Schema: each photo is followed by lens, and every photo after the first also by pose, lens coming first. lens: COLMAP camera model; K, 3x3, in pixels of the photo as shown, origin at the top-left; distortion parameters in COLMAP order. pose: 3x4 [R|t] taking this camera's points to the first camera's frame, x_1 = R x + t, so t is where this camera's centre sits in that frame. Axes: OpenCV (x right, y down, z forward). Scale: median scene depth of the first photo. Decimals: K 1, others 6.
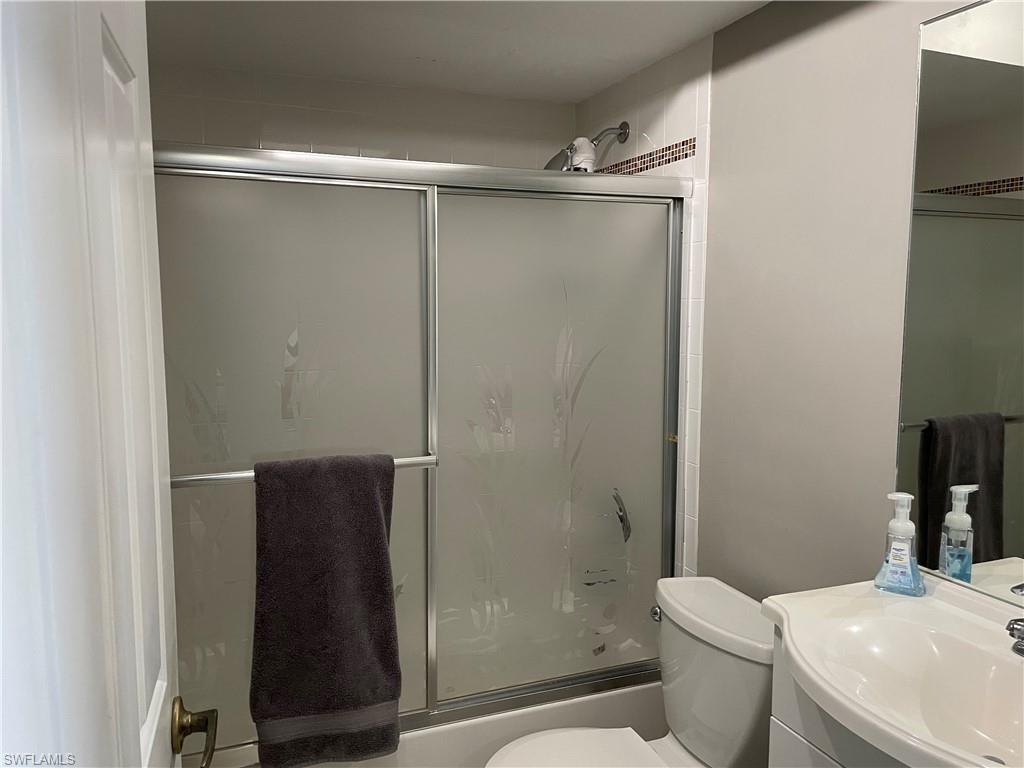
lens RADIAL K [[785.5, 0, 506.9], [0, 785.5, 383.8], [0, 0, 1]] dist [0.000544, 0.001613]
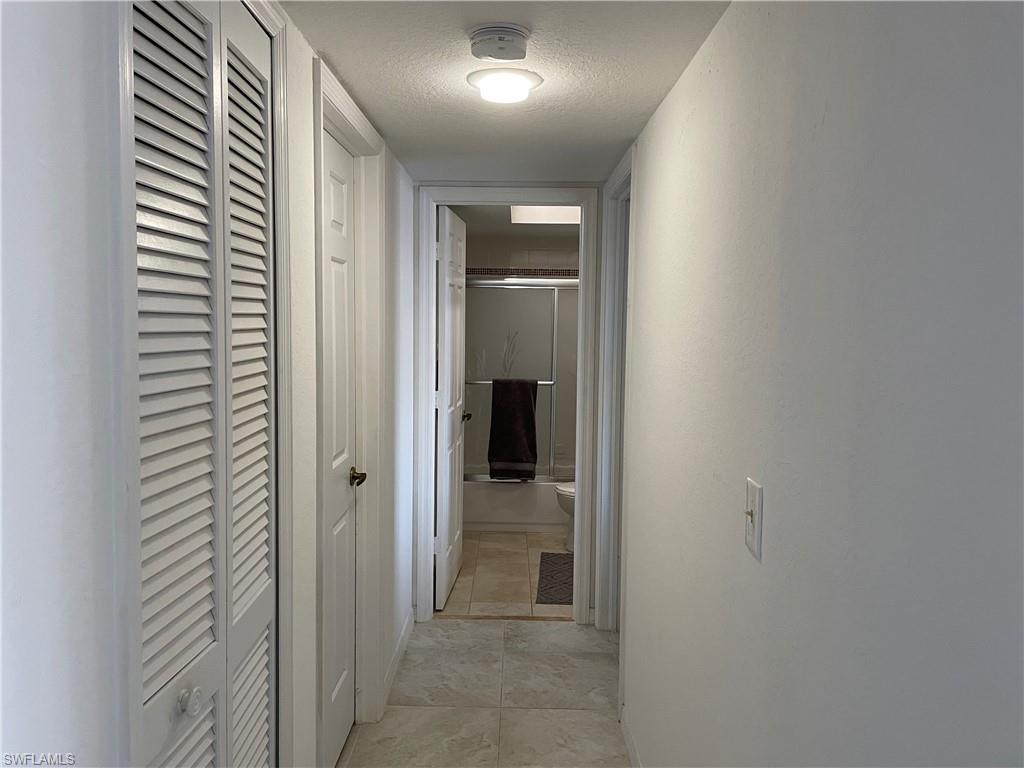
lens RADIAL K [[785.5, 0, 512.2], [0, 785.5, 382.5], [0, 0, 1]] dist [0.000544, 0.001613]
pose [[0.927914, 0.036196, -0.371034, 0.876676], [-0.051621, 0.998163, -0.031723, 0.200654], [0.369204, 0.048589, 0.928077, -1.803036]]
